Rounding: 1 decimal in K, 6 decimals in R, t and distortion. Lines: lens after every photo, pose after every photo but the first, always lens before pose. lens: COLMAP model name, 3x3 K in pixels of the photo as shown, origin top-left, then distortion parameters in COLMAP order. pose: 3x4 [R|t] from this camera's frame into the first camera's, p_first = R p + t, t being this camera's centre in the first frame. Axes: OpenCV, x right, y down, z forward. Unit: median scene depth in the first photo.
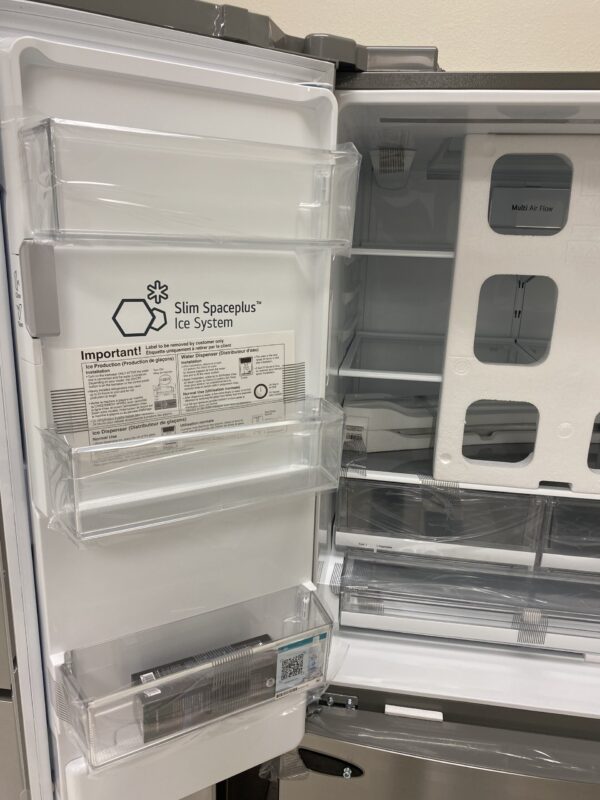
lens RADIAL K [[594.3, 0, 300.0], [0, 594.3, 400.0], [0, 0, 1]] dist [-0.001496, -0.005455]
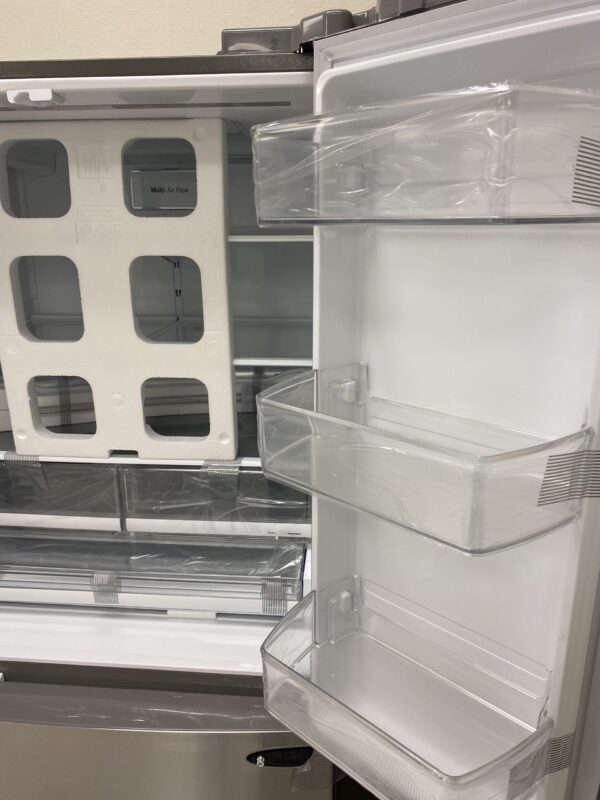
lens RADIAL K [[606.4, 0, 300.0], [0, 606.4, 400.0], [0, 0, 1]] dist [0.003234, -0.002815]
pose [[0.997625, -0.052374, 0.044744, 0.681083], [0.051771, 0.998553, 0.014522, 0.048239], [-0.045439, -0.012171, 0.998893, -0.089264]]
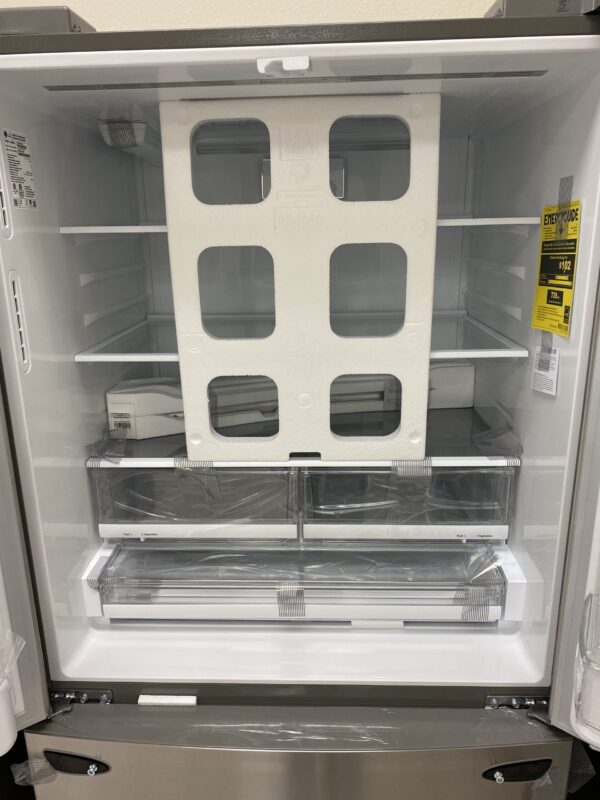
lens RADIAL K [[600.4, 0, 300.0], [0, 600.4, 400.0], [0, 0, 1]] dist [-0.001447, -0.012684]
pose [[0.993030, -0.080718, 0.085881, 0.334039], [0.079232, 0.996644, 0.020579, 0.028493], [-0.087254, -0.013631, 0.996093, 0.003728]]
